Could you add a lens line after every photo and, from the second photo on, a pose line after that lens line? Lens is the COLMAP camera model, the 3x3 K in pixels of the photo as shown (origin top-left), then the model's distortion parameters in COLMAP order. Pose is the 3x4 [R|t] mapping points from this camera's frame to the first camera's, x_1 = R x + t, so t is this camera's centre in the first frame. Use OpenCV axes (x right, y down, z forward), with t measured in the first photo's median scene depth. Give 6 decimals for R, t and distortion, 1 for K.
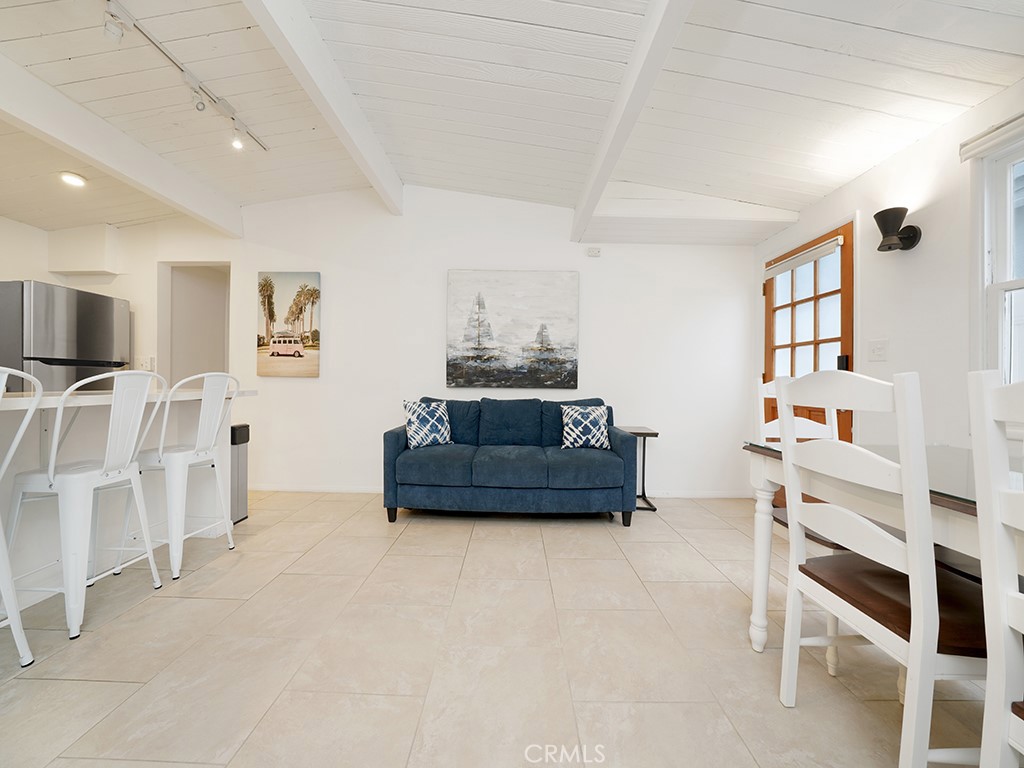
lens RADIAL K [[352.8, 0, 512.0], [0, 352.8, 384.0], [0, 0, 1]] dist [-0.032681, 0.004229]
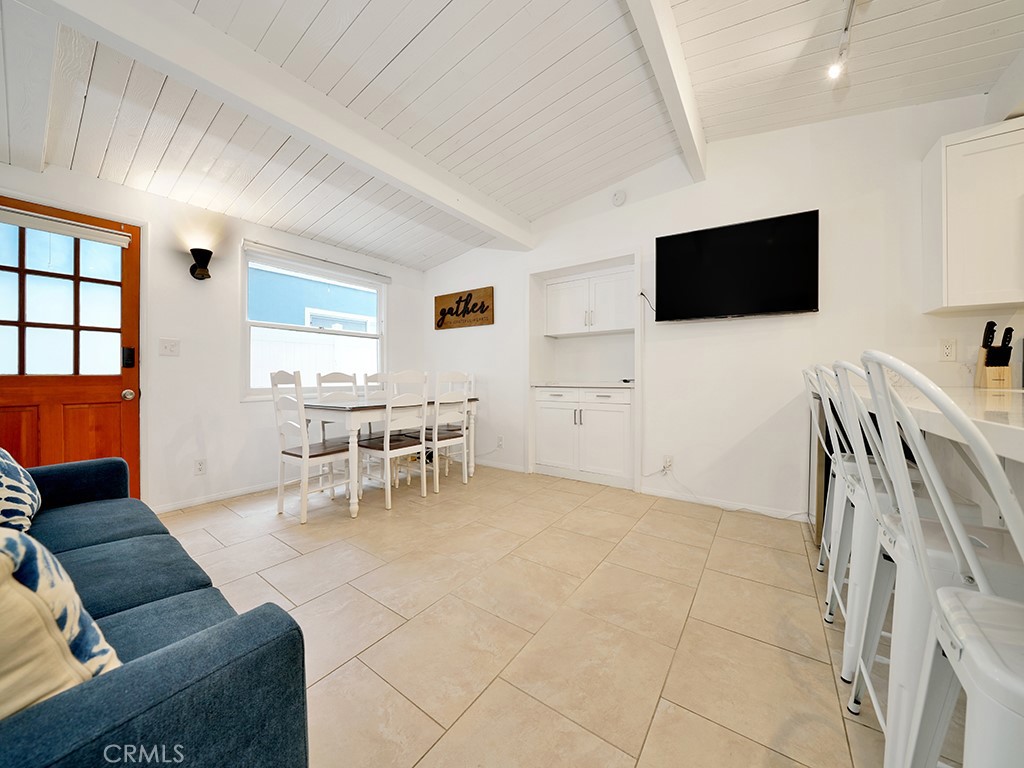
lens RADIAL K [[368.8, 0, 505.9], [0, 368.8, 386.5], [0, 0, 1]] dist [-0.017636, 0.001010]
pose [[-0.804210, -0.027402, 0.593714, -0.462073], [-0.005469, 0.999235, 0.038711, -0.007996], [-0.594321, 0.027885, -0.803745, 0.864998]]
